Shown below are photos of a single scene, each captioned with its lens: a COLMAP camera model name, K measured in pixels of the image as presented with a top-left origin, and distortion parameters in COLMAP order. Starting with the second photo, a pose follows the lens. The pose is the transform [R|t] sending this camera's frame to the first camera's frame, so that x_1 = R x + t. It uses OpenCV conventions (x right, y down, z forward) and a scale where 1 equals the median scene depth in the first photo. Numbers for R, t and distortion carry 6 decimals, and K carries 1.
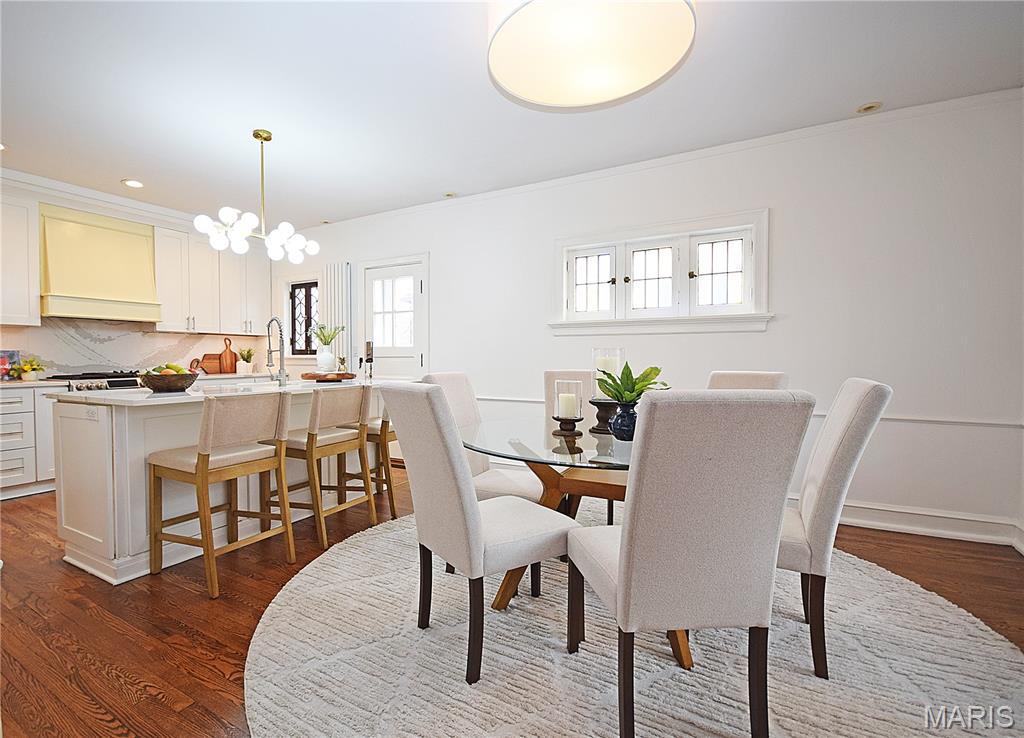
lens RADIAL K [[486.6, 0, 467.5], [0, 486.6, 371.3], [0, 0, 1]] dist [0.000827, 0.000078]
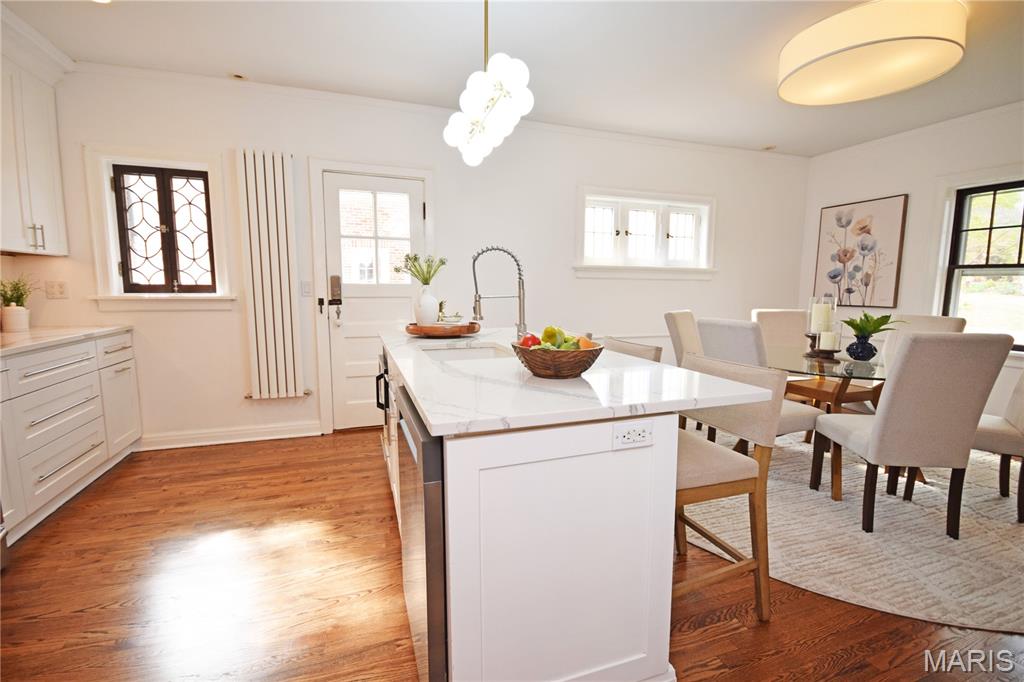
lens RADIAL K [[448.6, 0, 519.7], [0, 448.6, 343.2], [0, 0, 1]] dist [-0.002025, -0.006746]
pose [[0.637828, -0.087702, 0.765169, -0.730336], [0.015387, 0.994748, 0.101190, -0.033104], [-0.770025, -0.052768, 0.635828, 0.493359]]
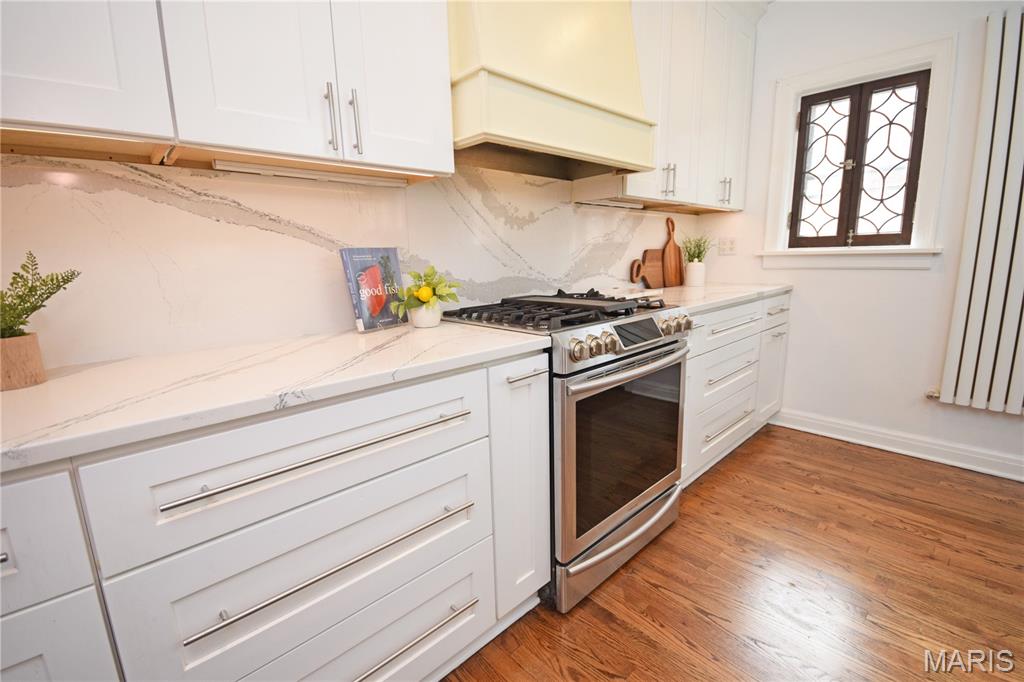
lens RADIAL K [[448.6, 0, 507.4], [0, 448.6, 345.6], [0, 0, 1]] dist [-0.002025, -0.006746]
pose [[0.960566, 0.032060, -0.276196, -0.791542], [0.015473, 0.985628, 0.168220, -0.026149], [0.277620, -0.165860, 0.946265, 0.726634]]
